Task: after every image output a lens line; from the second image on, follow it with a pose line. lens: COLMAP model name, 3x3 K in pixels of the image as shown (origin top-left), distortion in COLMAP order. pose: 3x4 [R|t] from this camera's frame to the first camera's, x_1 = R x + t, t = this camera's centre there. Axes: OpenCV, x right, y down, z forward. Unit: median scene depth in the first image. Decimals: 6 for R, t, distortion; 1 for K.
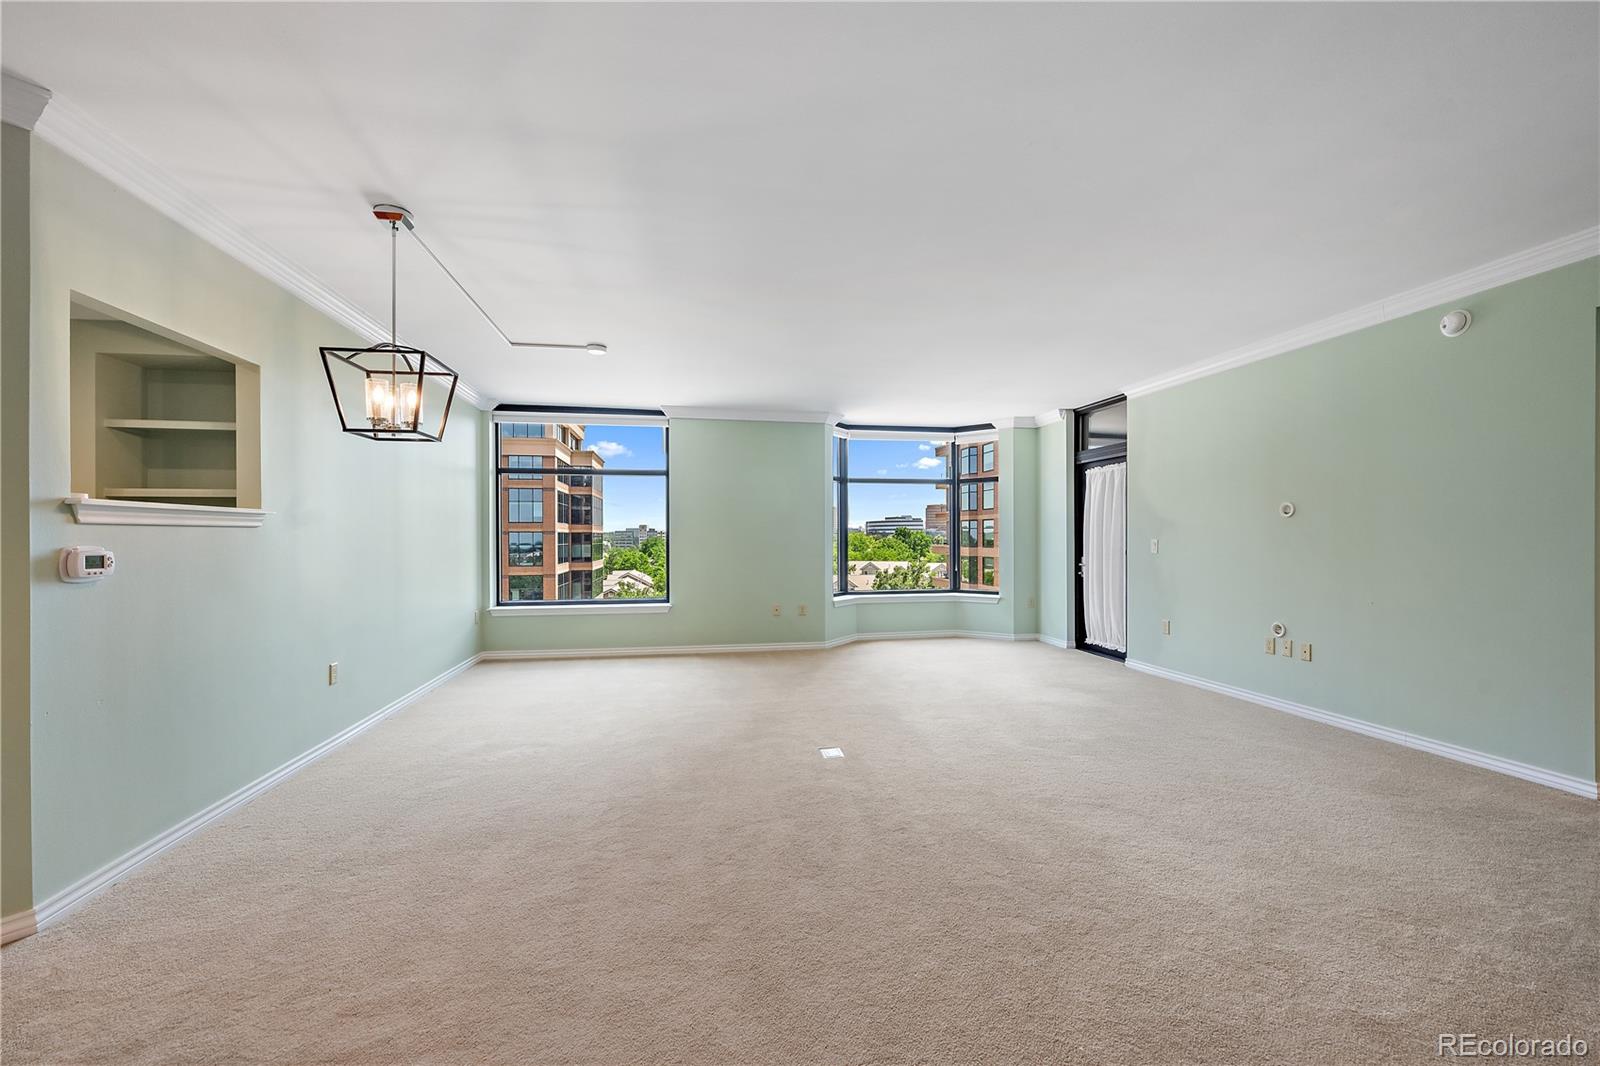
lens RADIAL K [[649.1, 0, 807.0], [0, 649.1, 537.8], [0, 0, 1]] dist [0.008530, 0.000015]
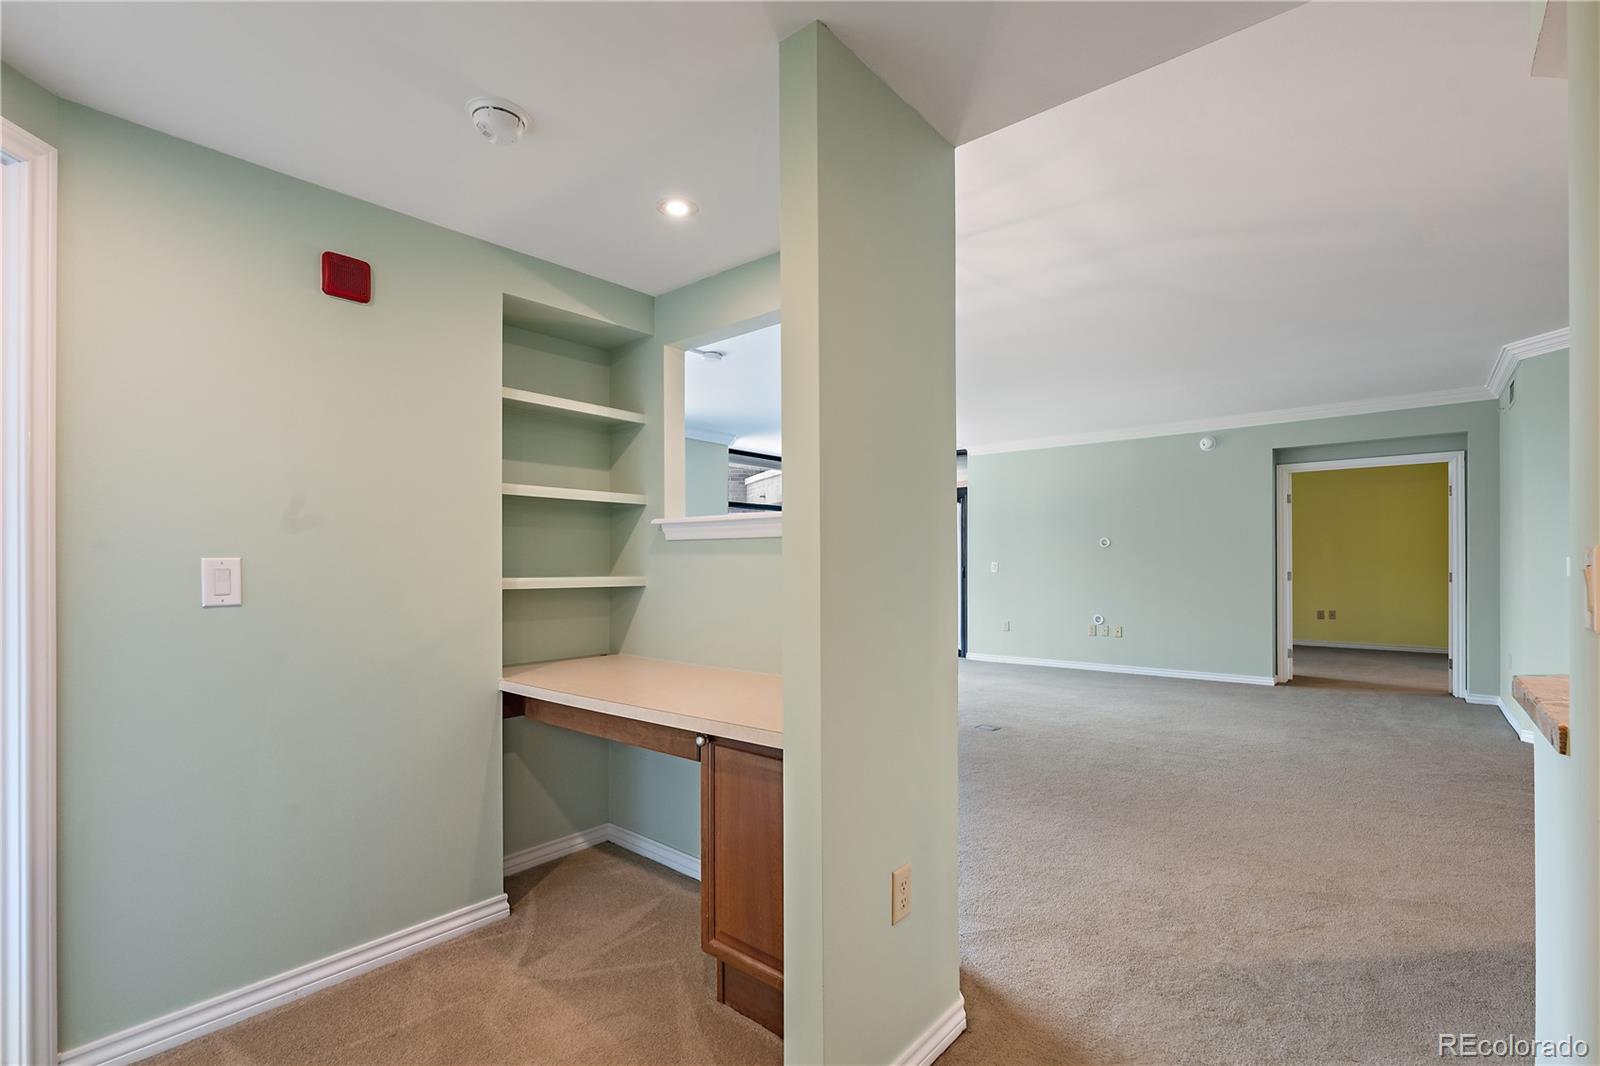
lens RADIAL K [[722.6, 0, 782.3], [0, 722.6, 568.4], [0, 0, 1]] dist [-0.003638, -0.000114]
pose [[0.785321, -0.002735, 0.619082, -0.750546], [0.001909, 0.999996, 0.001996, 0.011185], [-0.619085, -0.000386, 0.785324, 0.091618]]
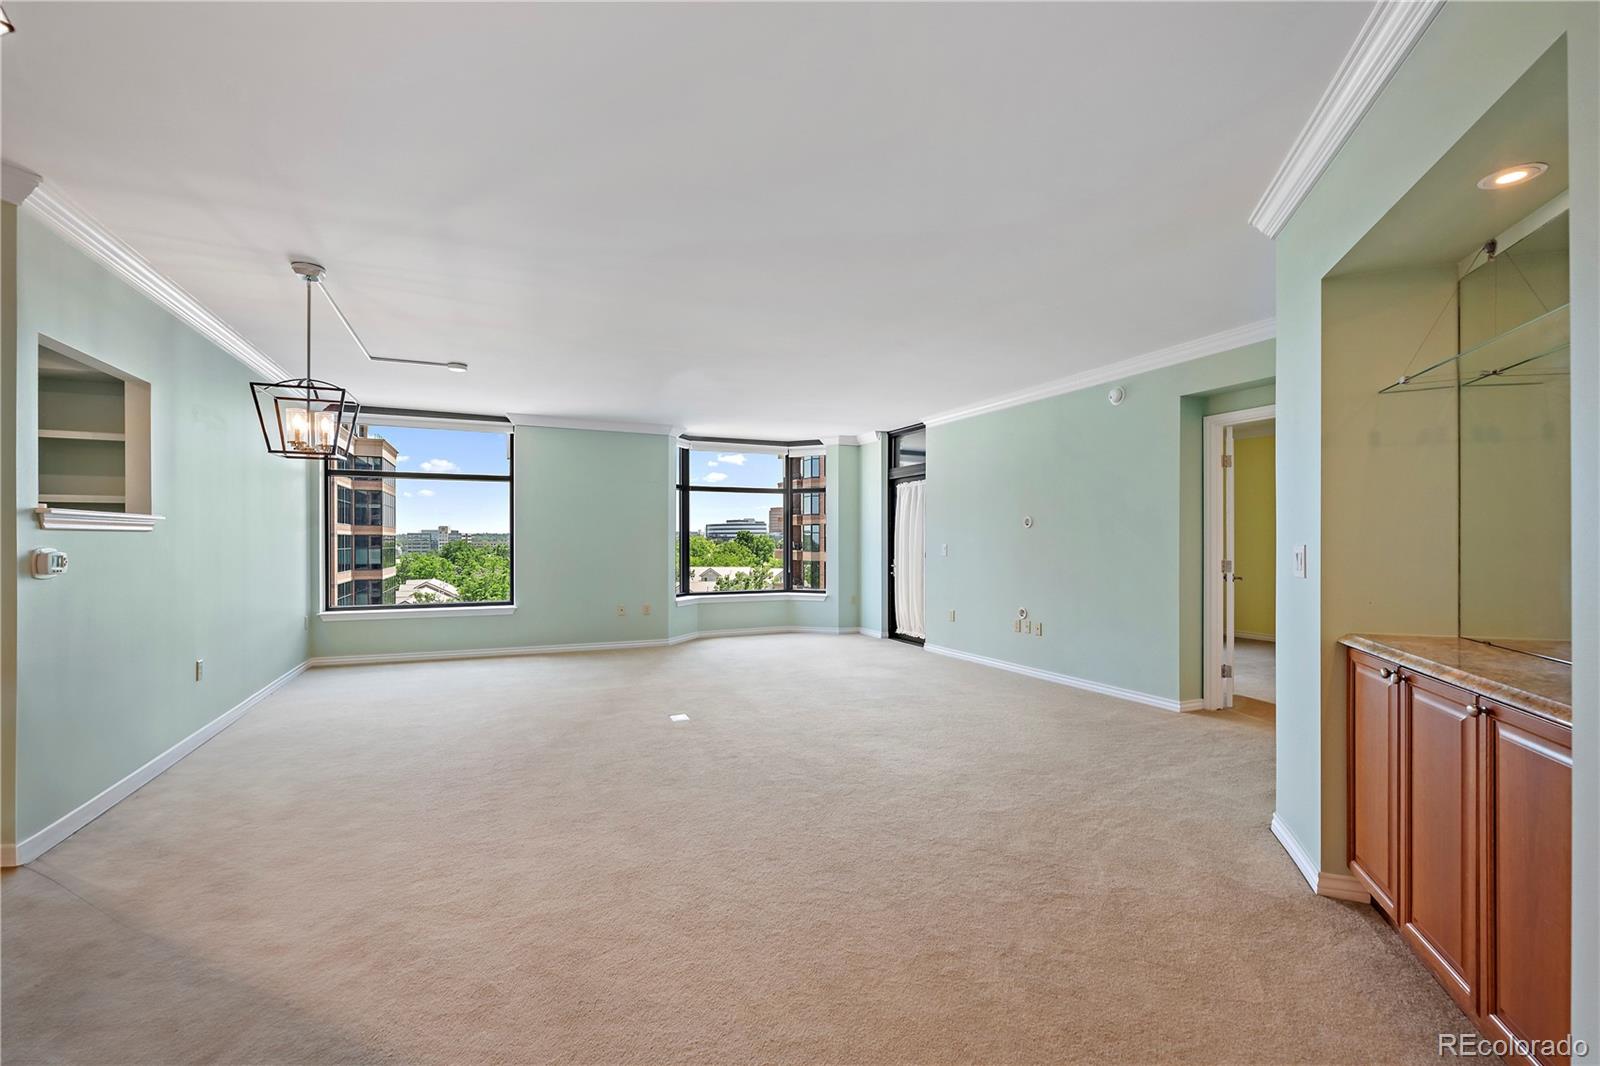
lens RADIAL K [[698.3, 0, 800.9], [0, 698.3, 542.2], [0, 0, 1]] dist [0.003615, 0.000460]
pose [[0.974630, 0.002840, 0.223805, -0.022102], [-0.002889, 0.999996, -0.000106, -0.000662], [-0.223804, -0.000543, 0.974634, -0.217512]]
